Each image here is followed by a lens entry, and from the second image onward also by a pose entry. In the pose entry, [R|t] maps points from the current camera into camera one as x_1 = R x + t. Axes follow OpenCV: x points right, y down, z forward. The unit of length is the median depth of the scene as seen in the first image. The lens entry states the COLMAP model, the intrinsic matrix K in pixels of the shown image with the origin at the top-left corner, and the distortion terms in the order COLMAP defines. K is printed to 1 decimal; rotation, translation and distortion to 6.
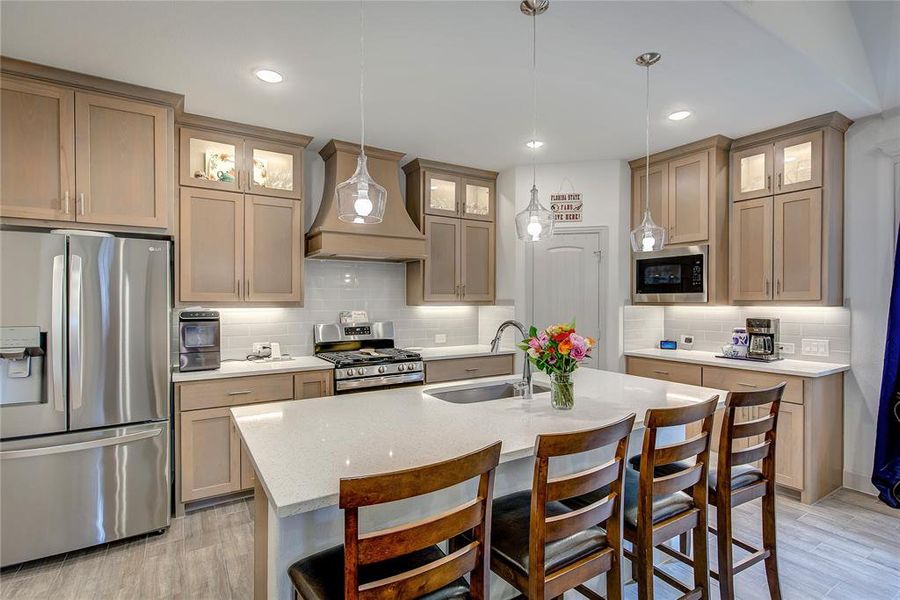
lens RADIAL K [[430.0, 0, 448.4], [0, 430.0, 305.8], [0, 0, 1]] dist [-0.001339, -0.000061]
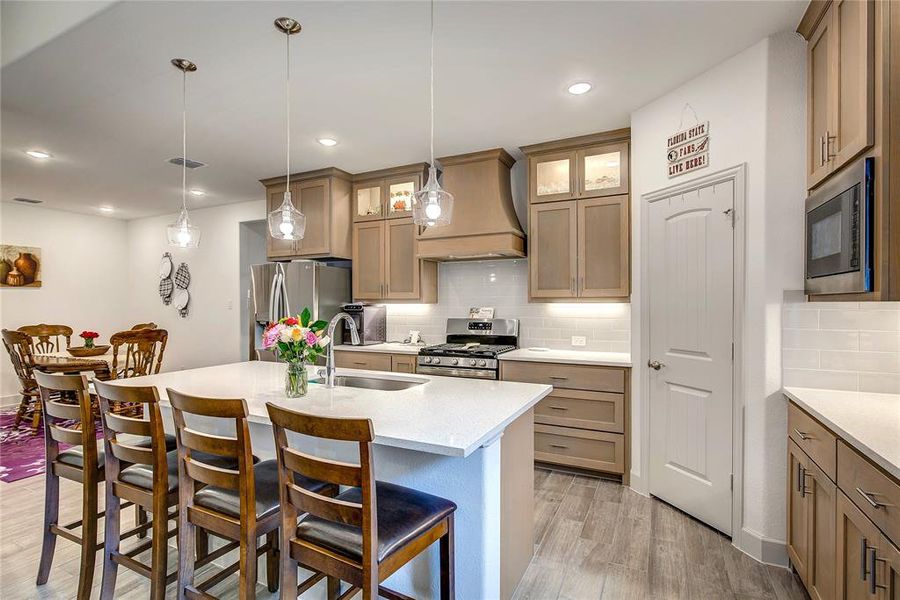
lens RADIAL K [[430.0, 0, 448.4], [0, 430.0, 305.8], [0, 0, 1]] dist [-0.001339, -0.000061]
pose [[0.534453, 0.005660, -0.845179, 0.649256], [-0.006528, 0.999975, 0.002569, 0.005604], [0.845173, 0.004144, 0.534477, 0.361772]]
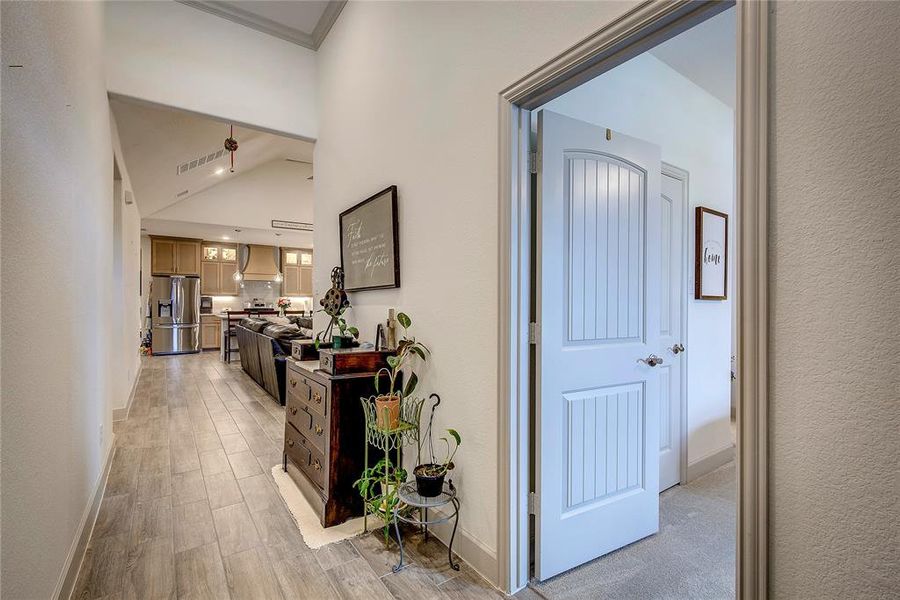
lens RADIAL K [[399.8, 0, 444.7], [0, 399.8, 301.2], [0, 0, 1]] dist [0.001311, 0.000102]
pose [[0.997744, 0.004541, 0.066976, 0.871160], [-0.004086, 0.999968, -0.006936, 0.046812], [-0.067005, 0.006647, 0.997730, -1.820032]]
